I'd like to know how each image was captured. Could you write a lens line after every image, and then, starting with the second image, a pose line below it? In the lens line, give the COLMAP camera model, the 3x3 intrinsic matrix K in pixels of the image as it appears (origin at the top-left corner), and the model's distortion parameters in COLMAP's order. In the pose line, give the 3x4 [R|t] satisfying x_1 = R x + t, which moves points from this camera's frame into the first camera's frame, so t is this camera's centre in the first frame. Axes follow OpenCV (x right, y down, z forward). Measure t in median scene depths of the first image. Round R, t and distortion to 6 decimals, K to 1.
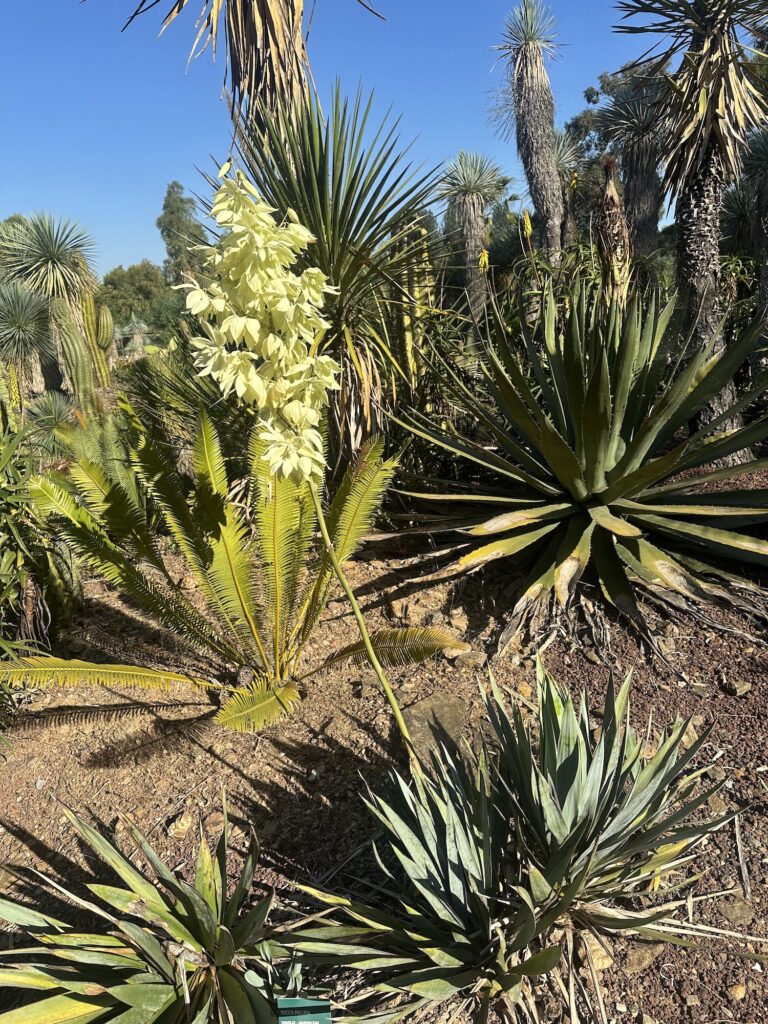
lens RADIAL K [[746.5, 0, 380.1], [0, 746.5, 516.2], [0, 0, 1]] dist [0.178475, -0.292861]
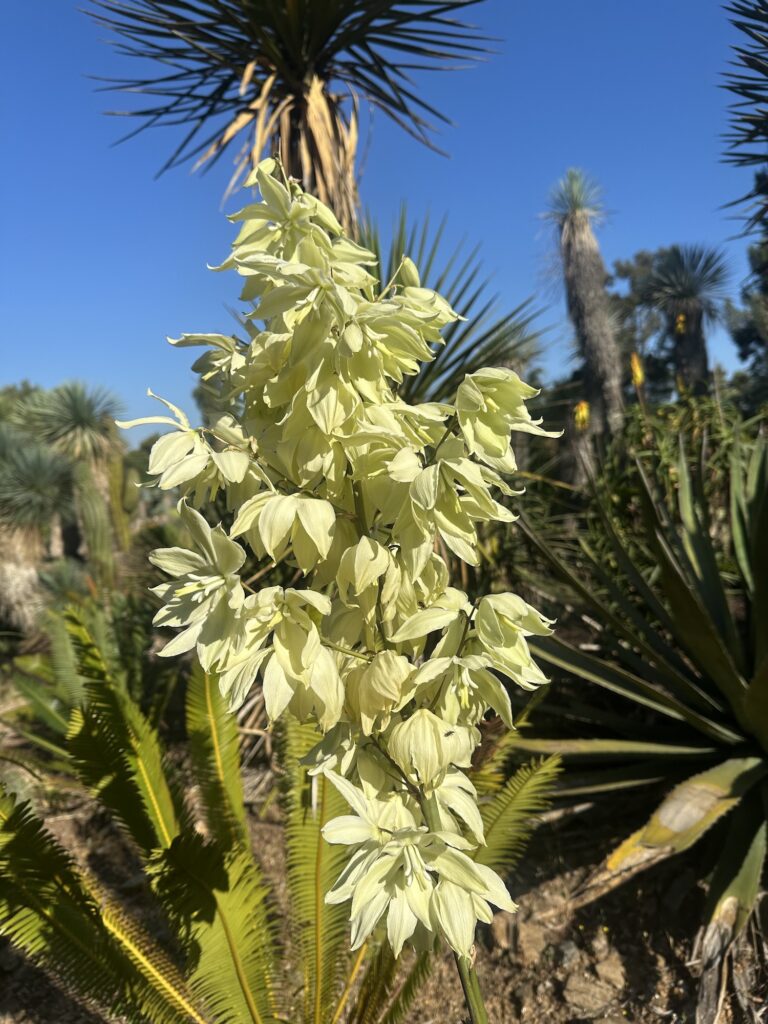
lens RADIAL K [[746.5, 0, 380.1], [0, 746.5, 516.2], [0, 0, 1]] dist [0.178475, -0.292861]
pose [[0.999524, 0.004581, -0.030521, -0.122384], [-0.010782, 0.978443, -0.206237, -0.171092], [0.028919, 0.206468, 0.978026, 0.618846]]
